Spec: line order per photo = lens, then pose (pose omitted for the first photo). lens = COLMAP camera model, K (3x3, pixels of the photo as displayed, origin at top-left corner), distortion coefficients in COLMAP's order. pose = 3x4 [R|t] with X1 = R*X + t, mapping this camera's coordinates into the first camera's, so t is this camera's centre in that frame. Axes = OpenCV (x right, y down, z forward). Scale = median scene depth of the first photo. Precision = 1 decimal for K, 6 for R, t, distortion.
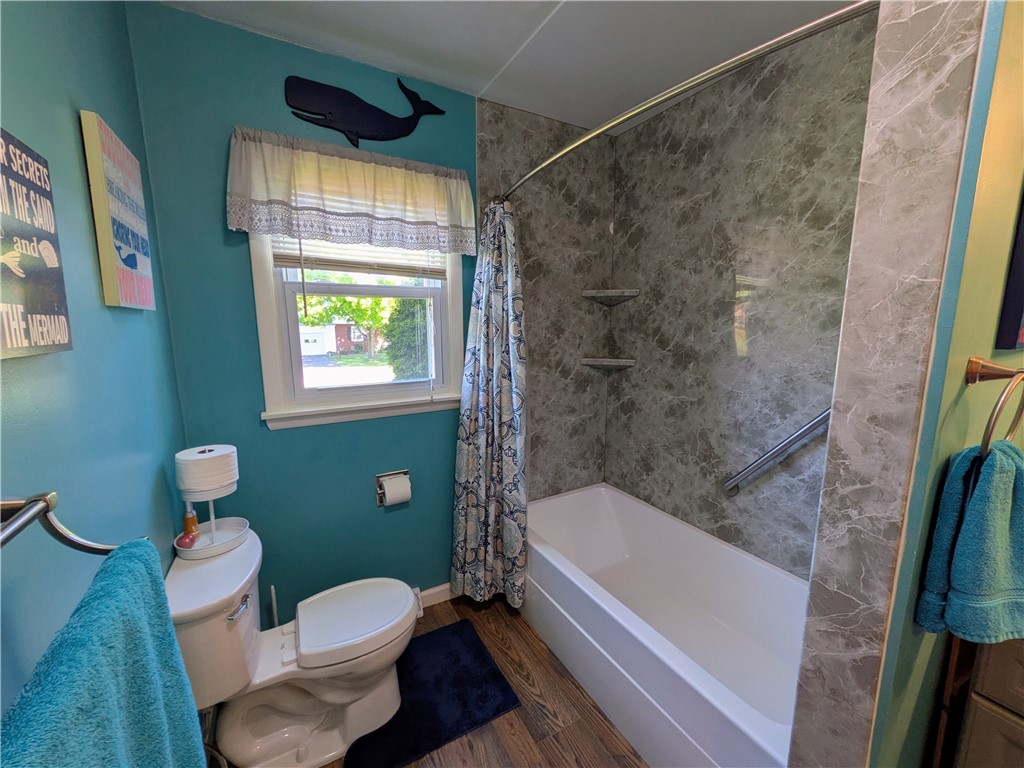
lens RADIAL K [[407.6, 0, 512.1], [0, 407.6, 385.7], [0, 0, 1]] dist [0.001002, -0.000293]
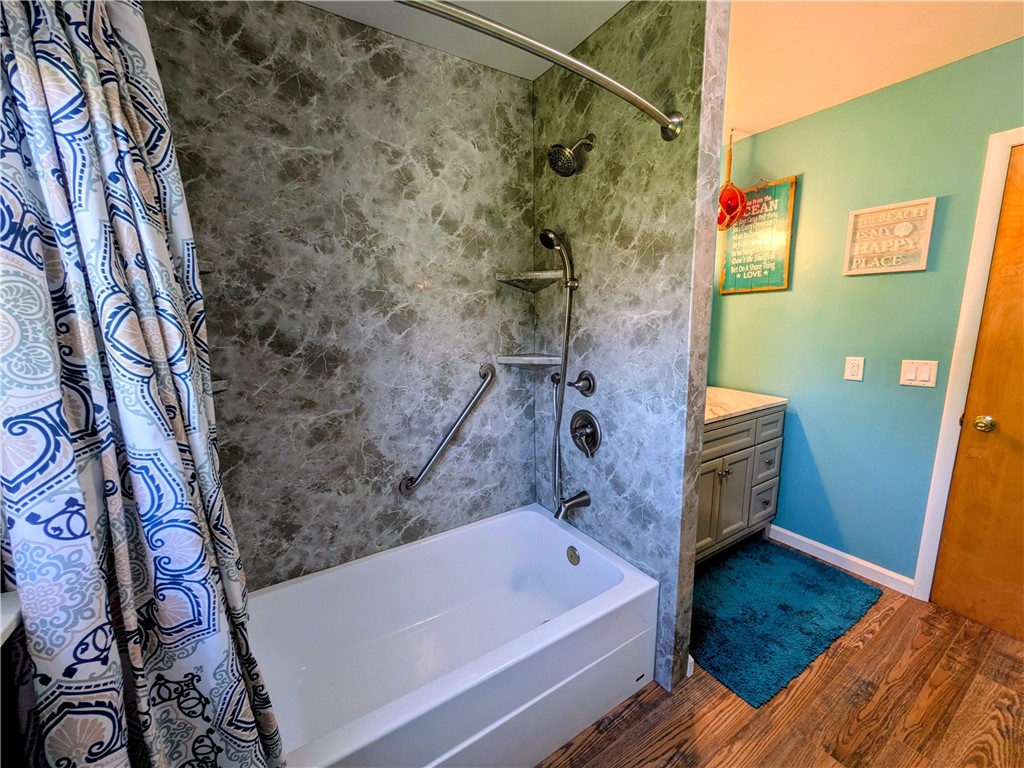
lens RADIAL K [[407.6, 0, 512.1], [0, 407.6, 385.7], [0, 0, 1]] dist [0.001002, -0.000293]
pose [[-0.043654, -0.166885, 0.985010, -0.424405], [0.172376, 0.969904, 0.171965, -0.114919], [-0.984063, 0.177299, -0.013573, 0.799353]]
